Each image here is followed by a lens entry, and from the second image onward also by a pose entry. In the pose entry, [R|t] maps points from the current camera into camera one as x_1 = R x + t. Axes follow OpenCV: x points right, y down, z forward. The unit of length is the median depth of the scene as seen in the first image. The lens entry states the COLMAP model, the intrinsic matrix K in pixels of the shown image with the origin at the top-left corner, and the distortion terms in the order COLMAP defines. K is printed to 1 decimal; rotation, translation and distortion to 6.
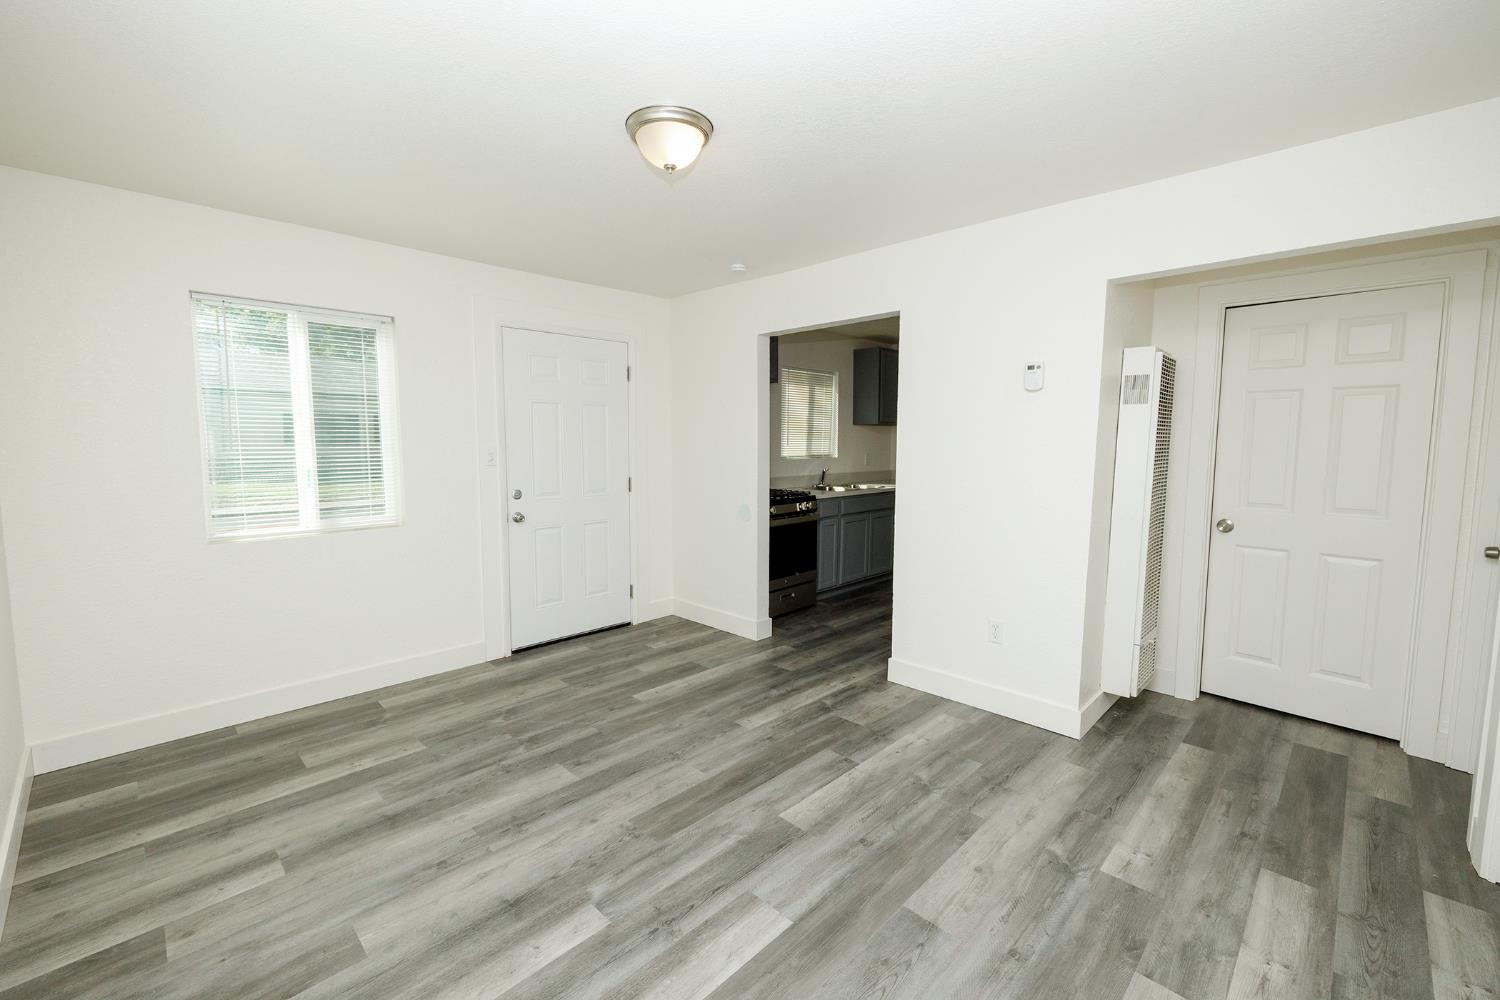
lens RADIAL K [[627.2, 0, 749.9], [0, 627.2, 496.5], [0, 0, 1]] dist [-0.000765, -0.000148]
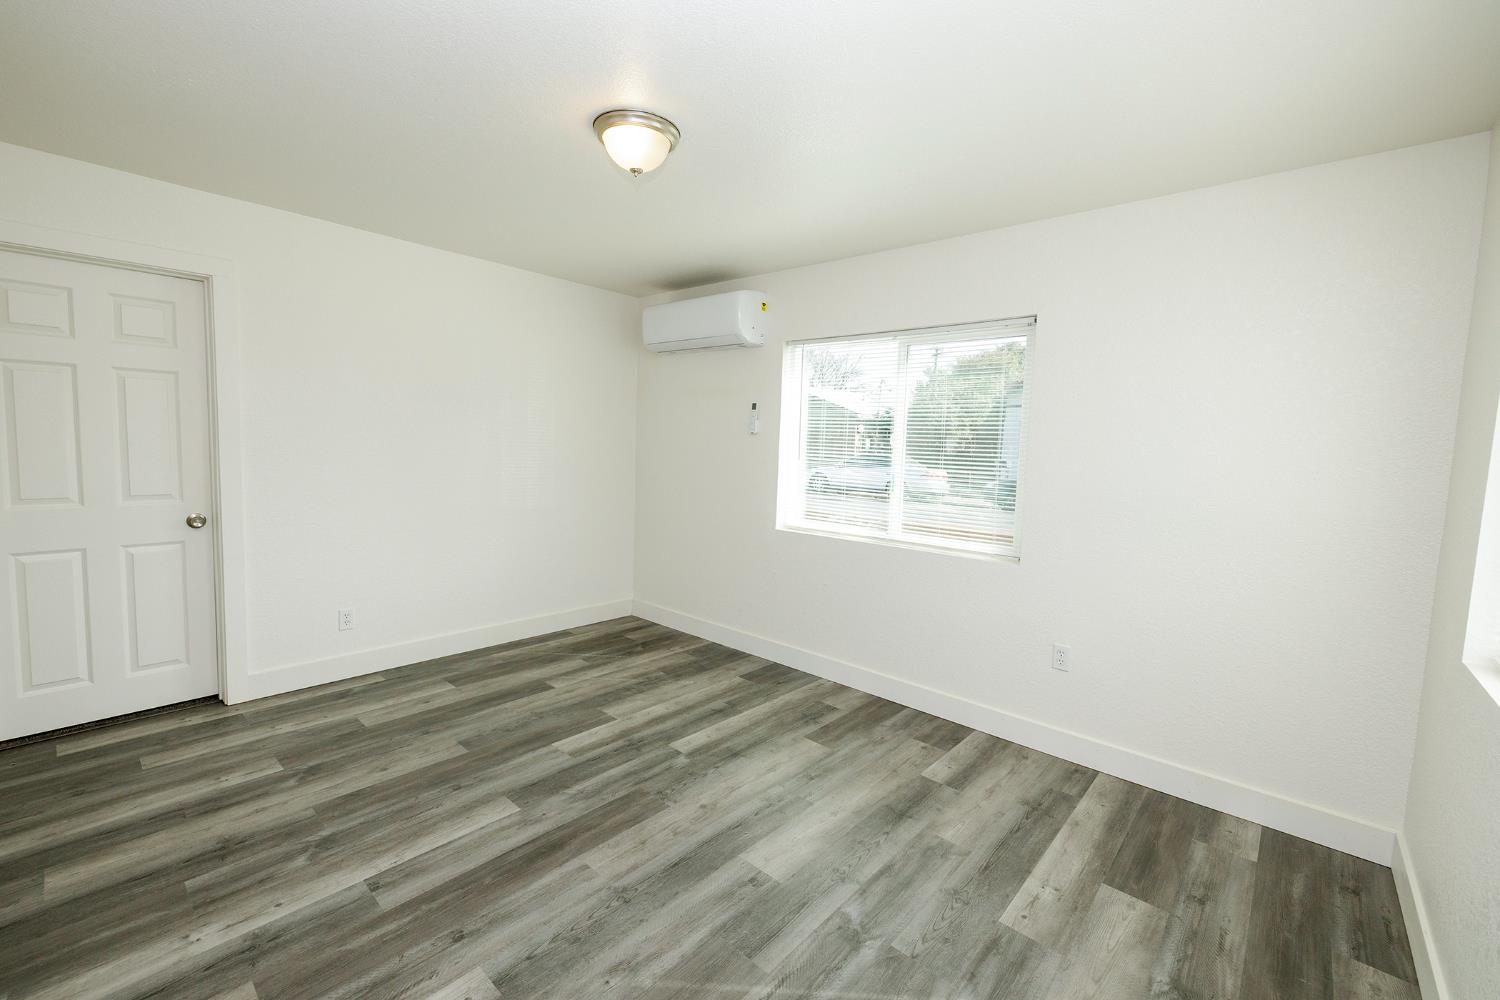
lens RADIAL K [[627.2, 0, 739.7], [0, 627.2, 494.8], [0, 0, 1]] dist [-0.000765, -0.000148]
pose [[-0.998467, -0.034024, -0.043647, -0.215759], [-0.041464, 0.982272, 0.182821, -0.162274], [0.036653, 0.184350, -0.982177, 1.690464]]
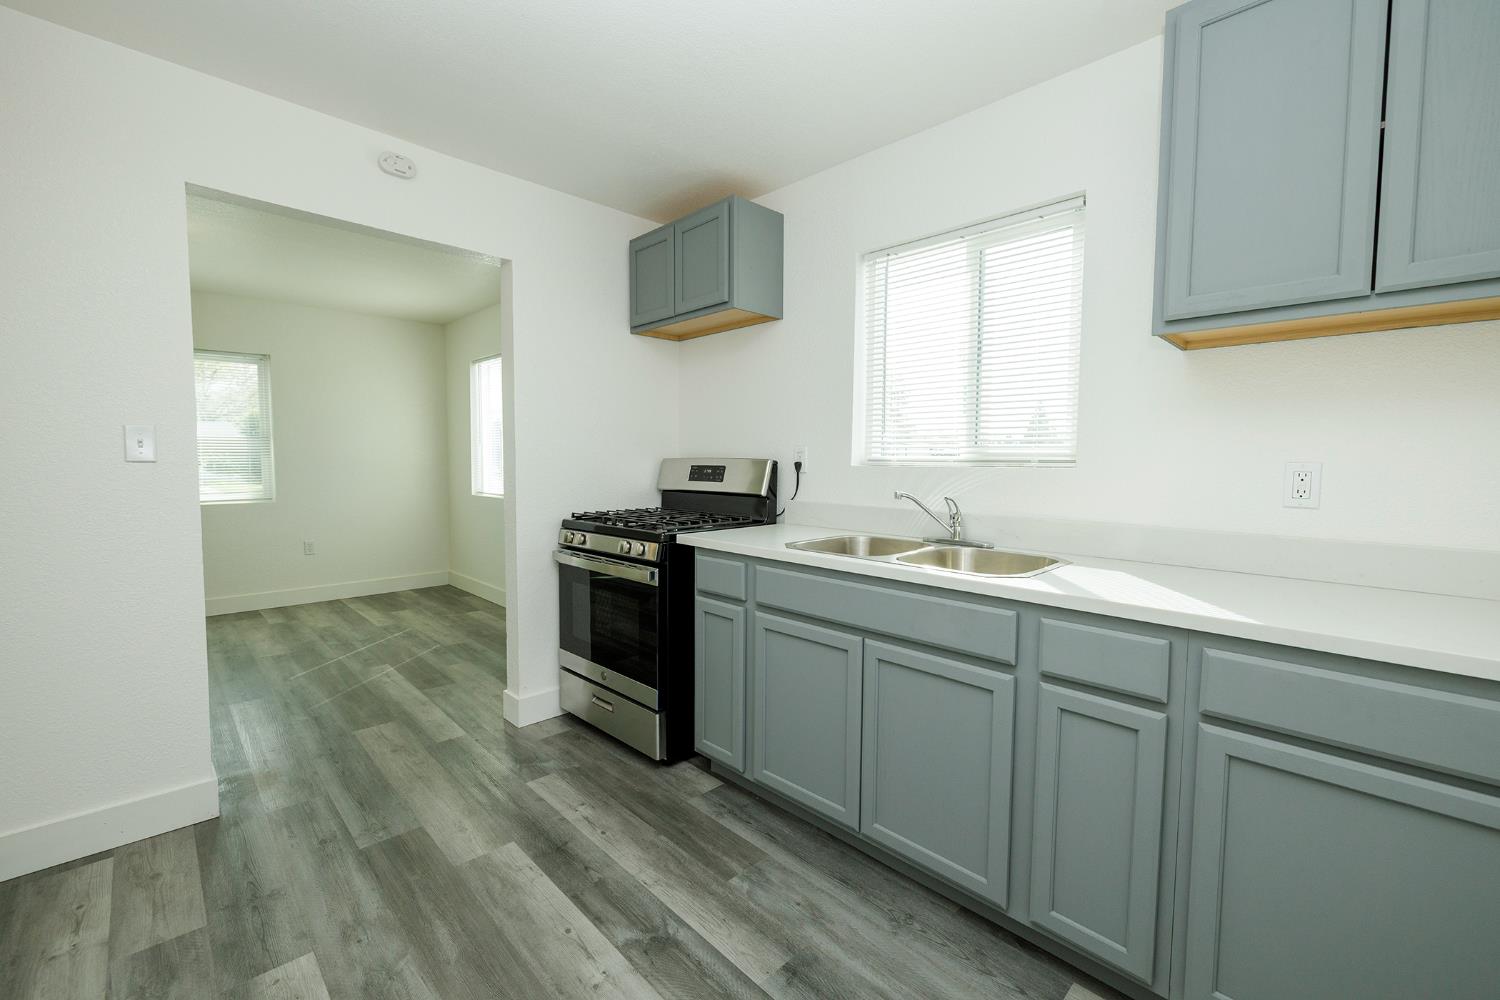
lens RADIAL K [[627.2, 0, 749.0], [0, 627.2, 500.8], [0, 0, 1]] dist [-0.000765, -0.000148]
pose [[-0.021502, 0.058287, -0.998068, 1.110034], [-0.104521, 0.992698, 0.060225, -0.114495], [0.994290, 0.105614, -0.015253, 2.085715]]
